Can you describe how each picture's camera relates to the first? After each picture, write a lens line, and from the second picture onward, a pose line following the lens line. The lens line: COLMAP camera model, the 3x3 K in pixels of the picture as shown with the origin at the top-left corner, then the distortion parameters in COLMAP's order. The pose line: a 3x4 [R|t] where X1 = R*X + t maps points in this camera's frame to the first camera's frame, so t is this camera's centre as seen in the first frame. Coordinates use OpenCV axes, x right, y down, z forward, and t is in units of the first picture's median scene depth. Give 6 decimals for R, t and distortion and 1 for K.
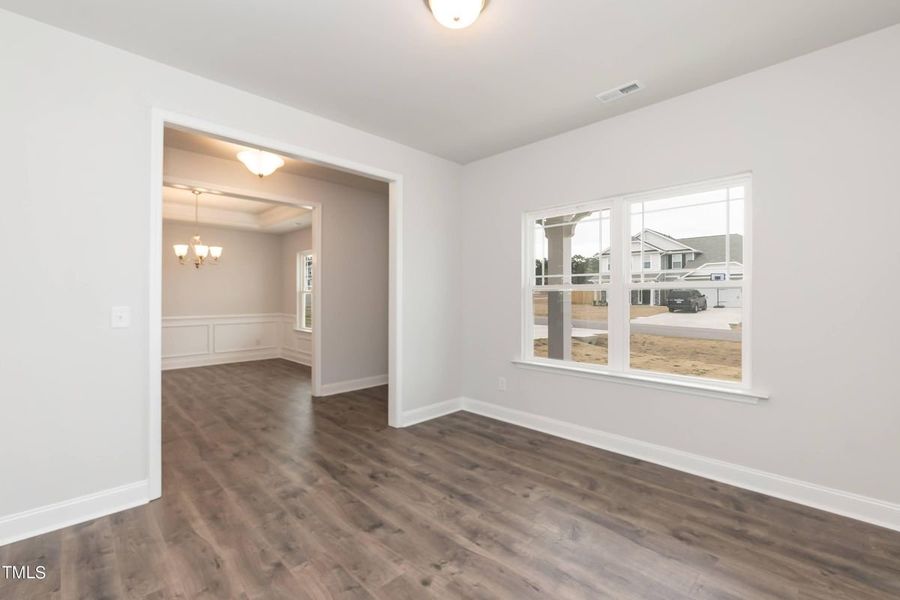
lens RADIAL K [[387.5, 0, 446.2], [0, 387.5, 303.7], [0, 0, 1]] dist [0.008822, 0.002089]
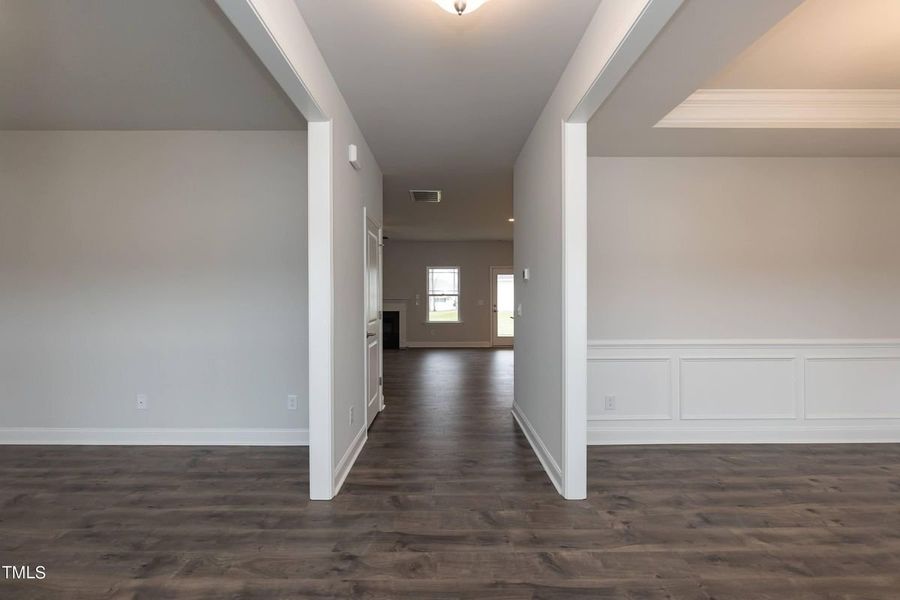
lens RADIAL K [[387.5, 0, 445.7], [0, 387.5, 300.9], [0, 0, 1]] dist [0.008822, 0.002089]
pose [[-0.701711, 0.023030, -0.712090, -0.207241], [-0.005060, 0.999291, 0.037304, -0.052930], [0.712444, 0.029780, -0.701097, 1.542240]]
